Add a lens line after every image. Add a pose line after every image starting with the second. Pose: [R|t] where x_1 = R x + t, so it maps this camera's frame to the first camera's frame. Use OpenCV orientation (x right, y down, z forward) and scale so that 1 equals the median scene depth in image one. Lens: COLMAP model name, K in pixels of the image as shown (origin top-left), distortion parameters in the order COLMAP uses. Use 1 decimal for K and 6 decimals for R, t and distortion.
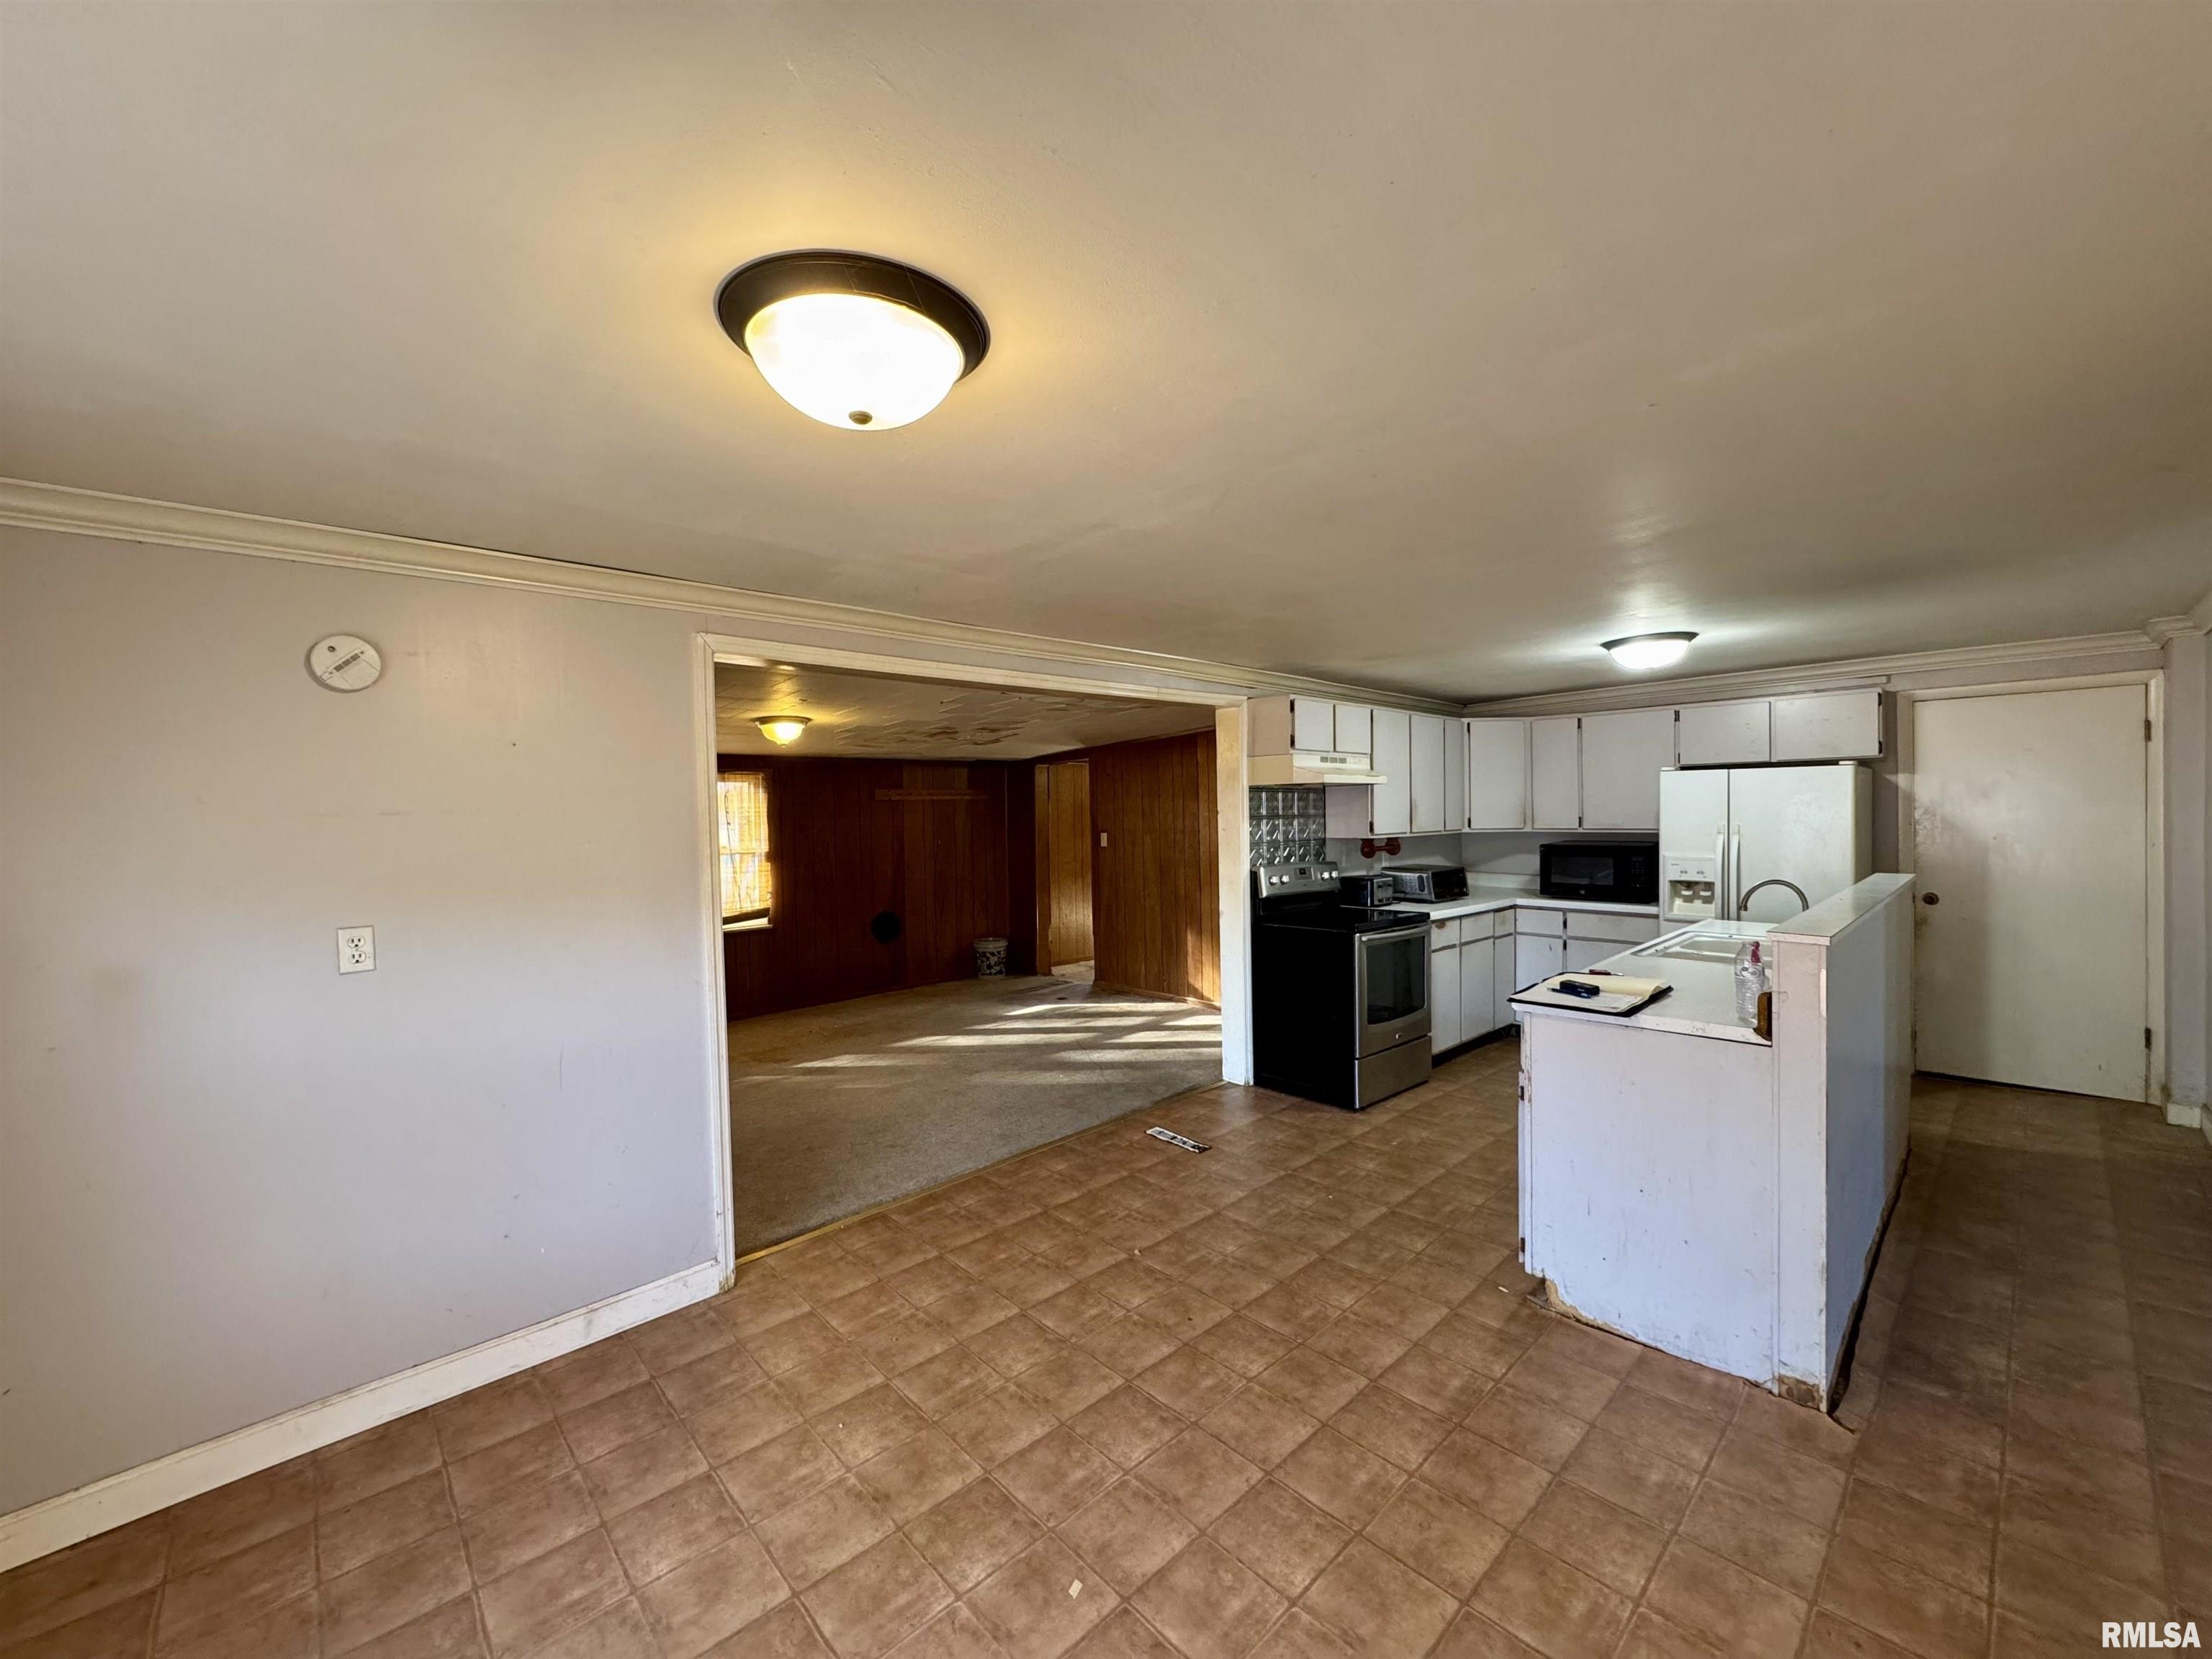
lens RADIAL K [[879.8, 0, 1106.0], [0, 879.8, 829.5], [0, 0, 1]] dist [-0.001399, -0.000505]
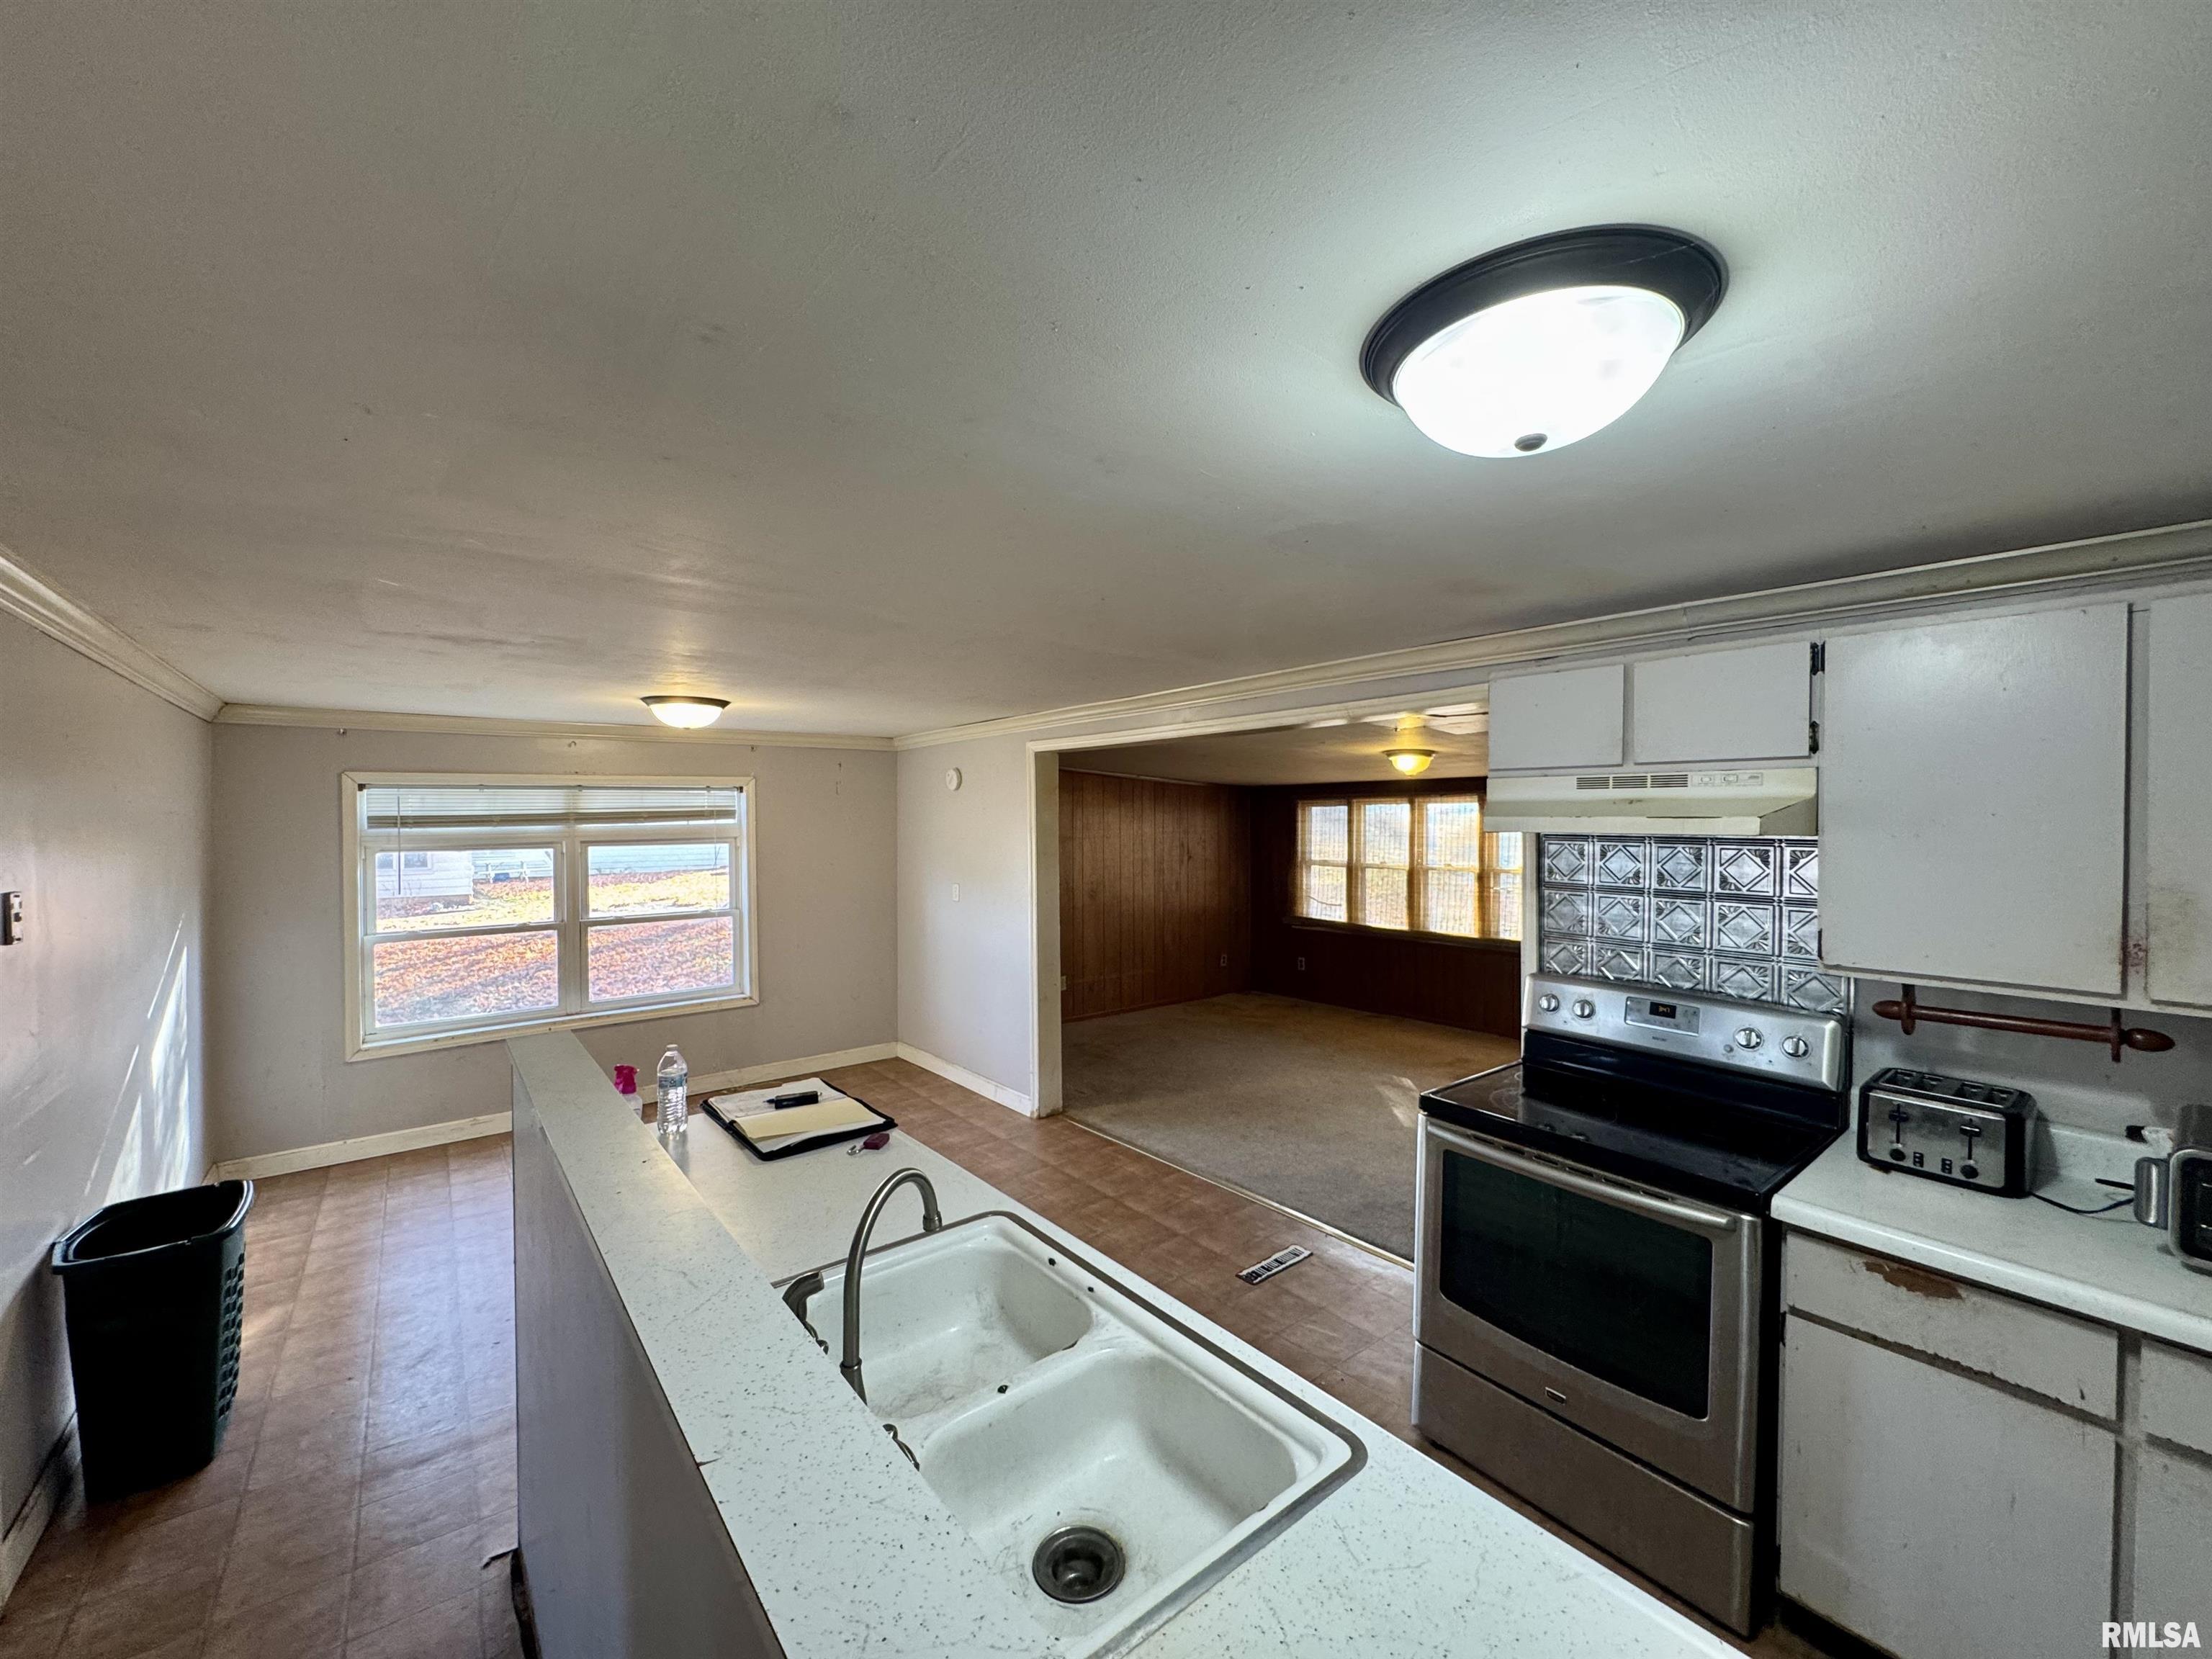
lens RADIAL K [[879.8, 0, 1106.0], [0, 879.8, 829.5], [0, 0, 1]] dist [-0.001399, -0.000505]
pose [[-0.085654, 0.034620, -0.995723, 0.715330], [-0.015510, 0.999229, 0.036076, -0.063058], [0.996204, 0.018533, -0.085051, 0.722112]]
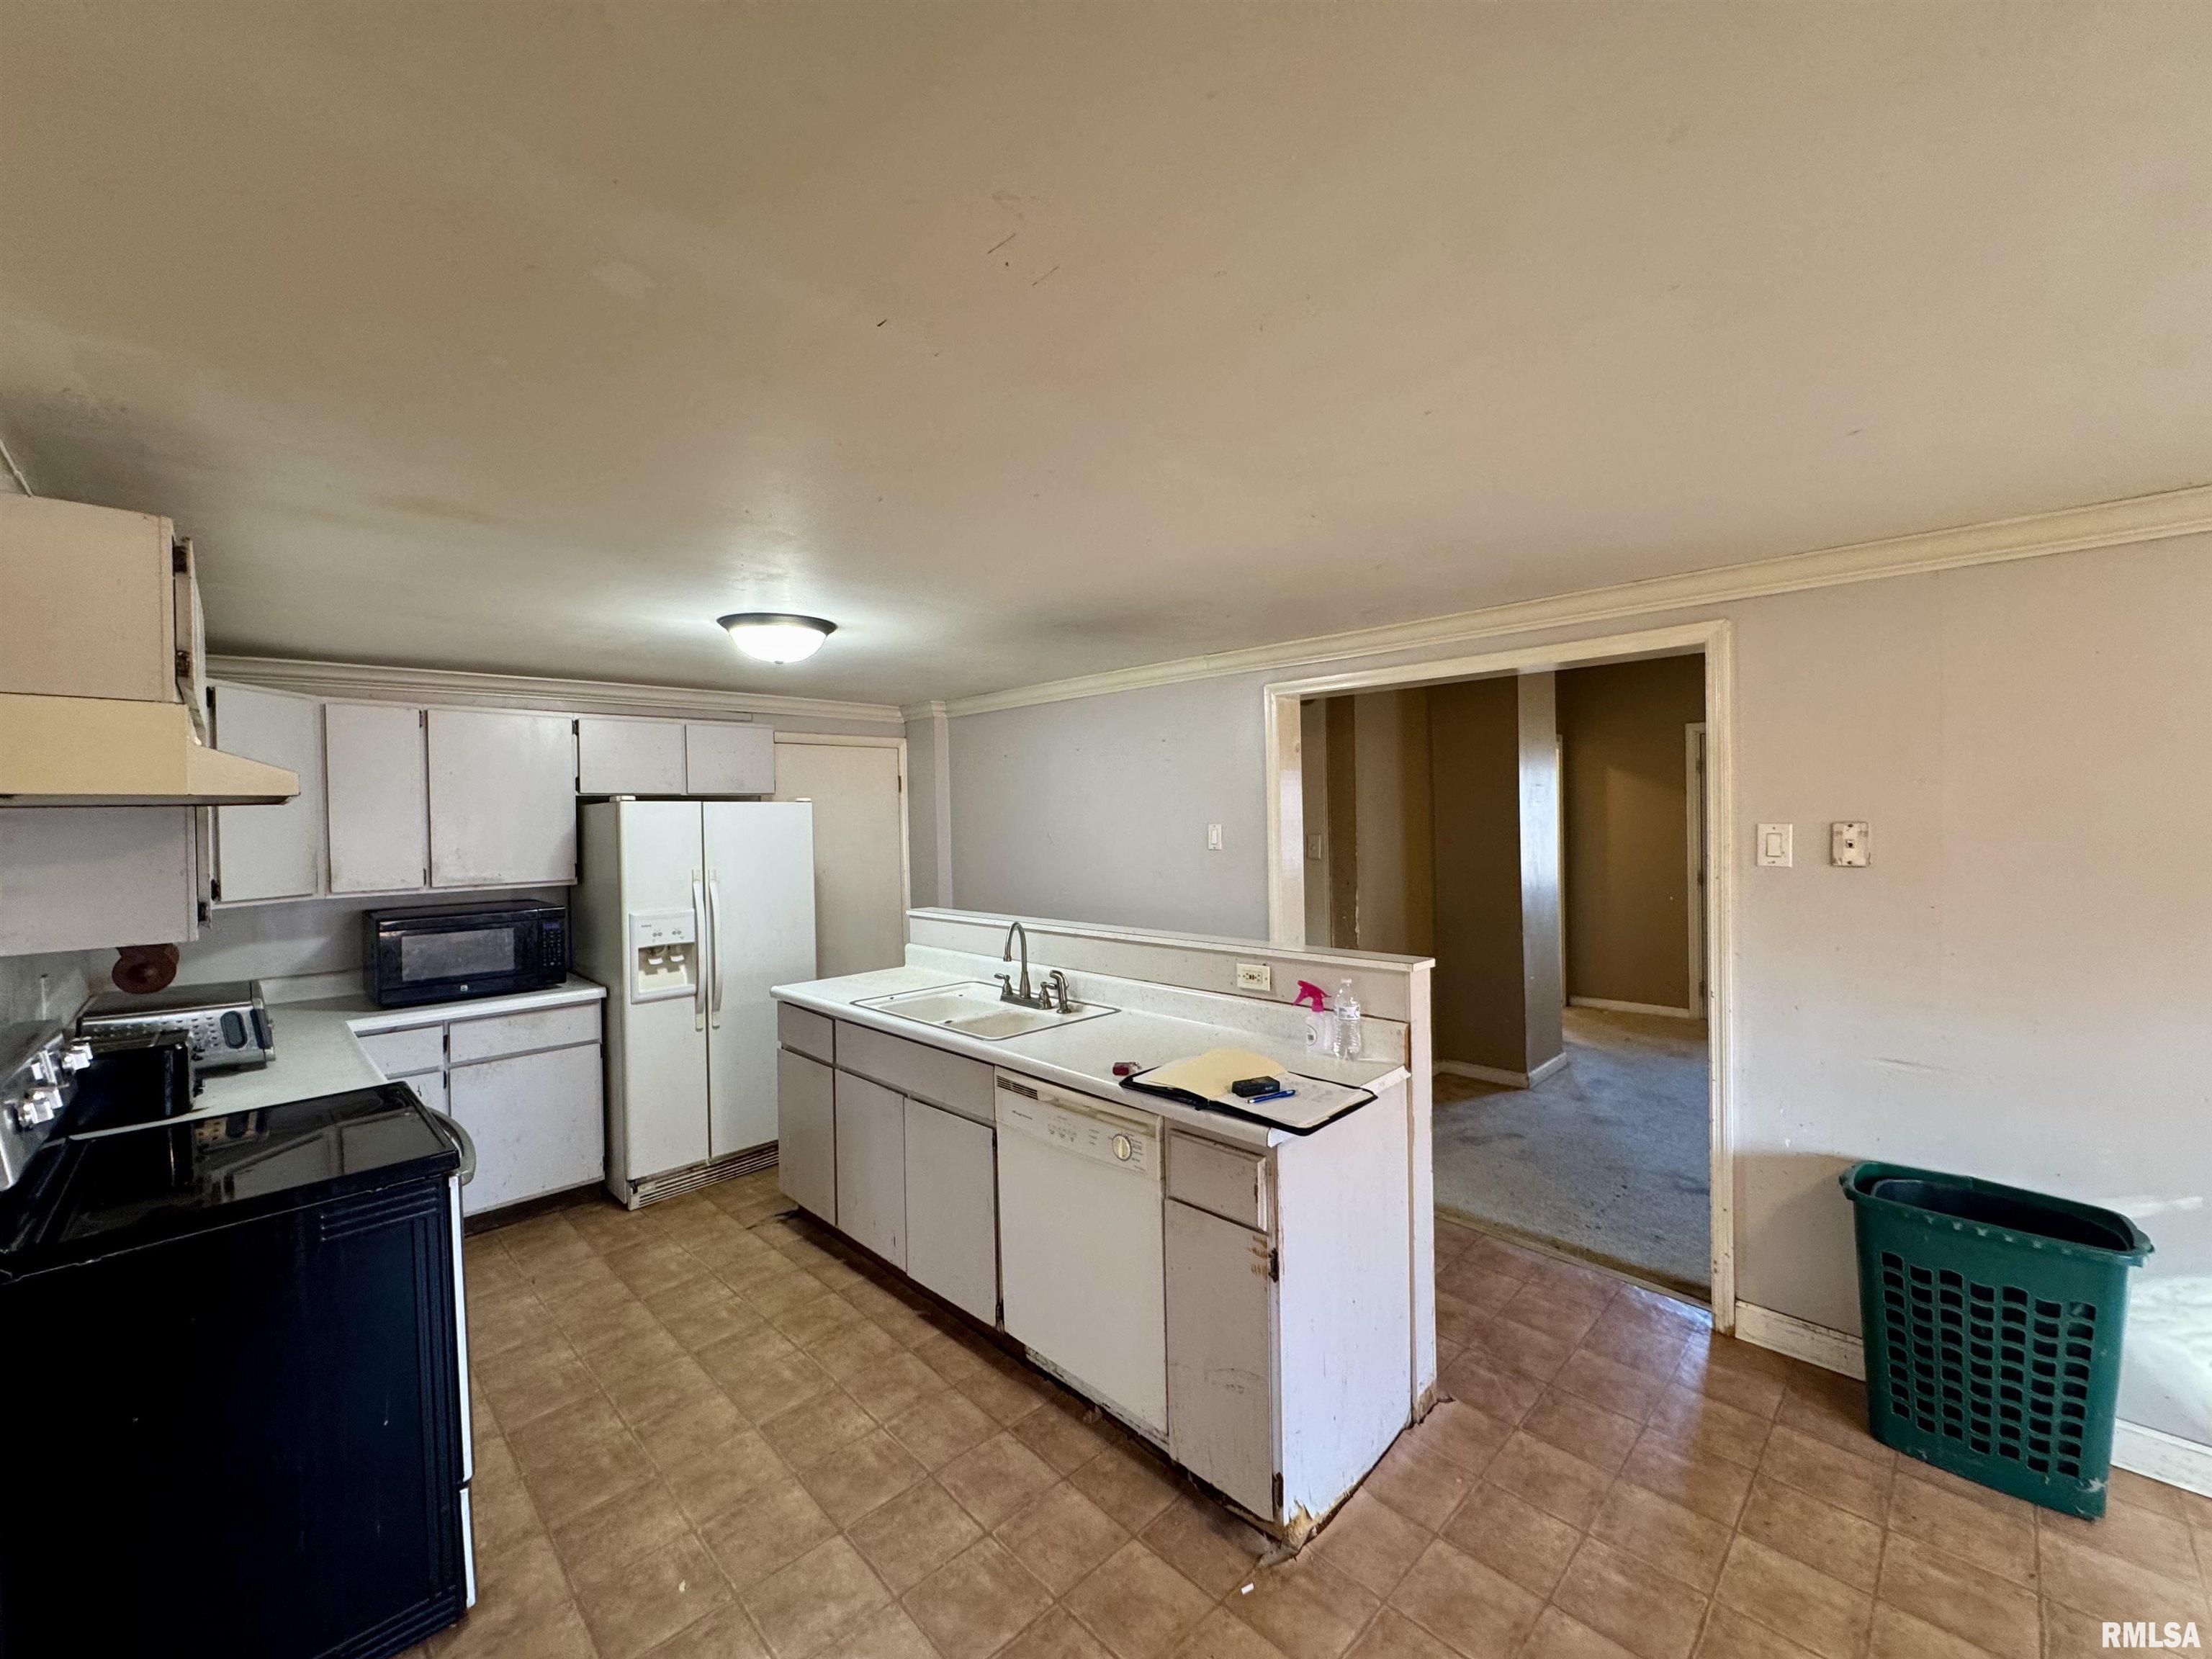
lens RADIAL K [[879.8, 0, 1106.0], [0, 879.8, 829.5], [0, 0, 1]] dist [-0.001399, -0.000505]
pose [[-0.026061, 0.005580, 0.999645, -0.108702], [0.041346, 0.999135, -0.004500, -0.021930], [-0.998805, 0.041214, -0.026269, 0.601666]]
